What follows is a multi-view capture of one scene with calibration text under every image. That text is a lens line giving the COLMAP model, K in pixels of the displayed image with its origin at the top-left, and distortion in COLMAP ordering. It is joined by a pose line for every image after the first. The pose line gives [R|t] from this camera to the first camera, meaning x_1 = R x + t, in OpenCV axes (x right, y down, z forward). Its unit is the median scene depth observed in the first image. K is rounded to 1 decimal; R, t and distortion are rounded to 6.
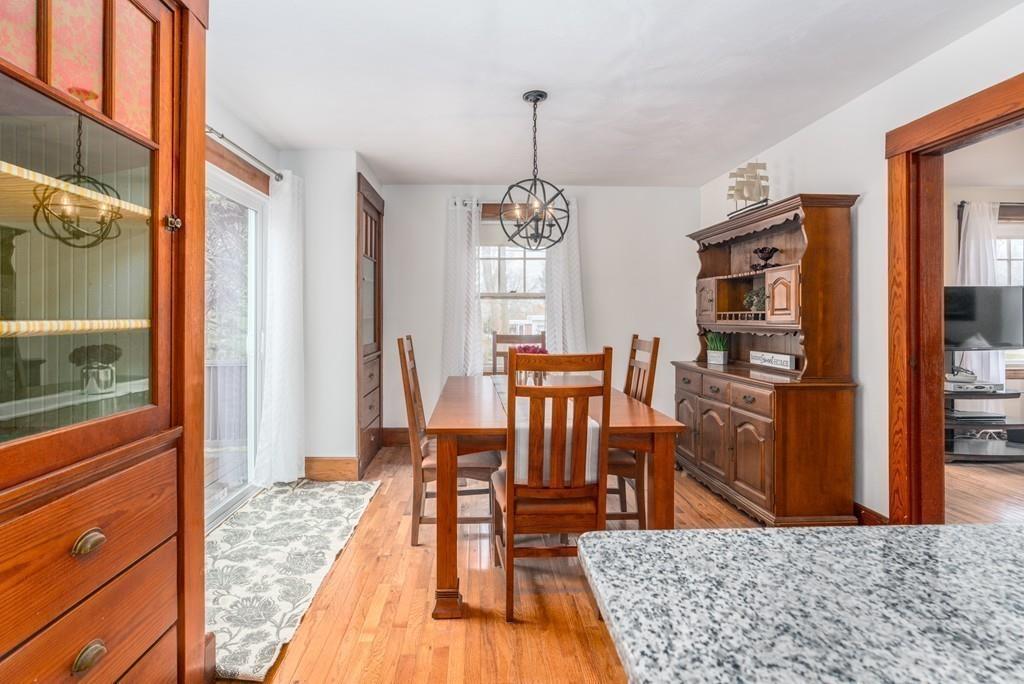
lens RADIAL K [[1666.7, 0, 513.1], [0, 1666.7, 338.4], [0, 0, 1]] dist [0.079319, 0.000000]
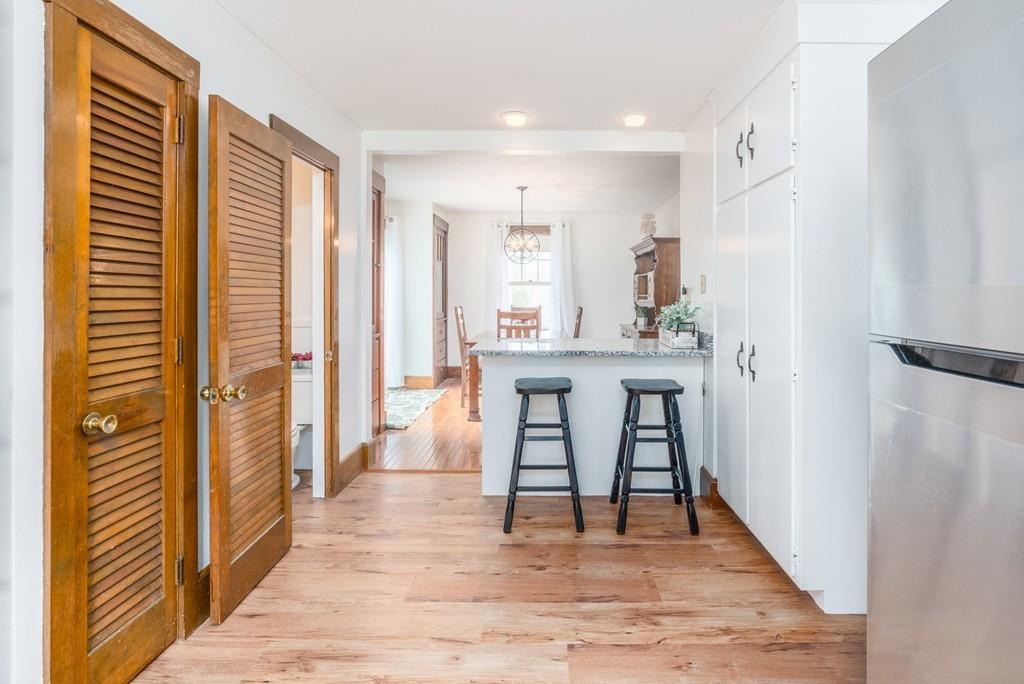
lens RADIAL K [[1666.7, 0, 512.6], [0, 1666.7, 341.2], [0, 0, 1]] dist [0.079319, 0.000000]
pose [[0.999213, 0.003958, -0.039478, 0.061014], [-0.003445, 0.999909, 0.013062, 0.010854], [0.039527, -0.012916, 0.999135, -0.767930]]
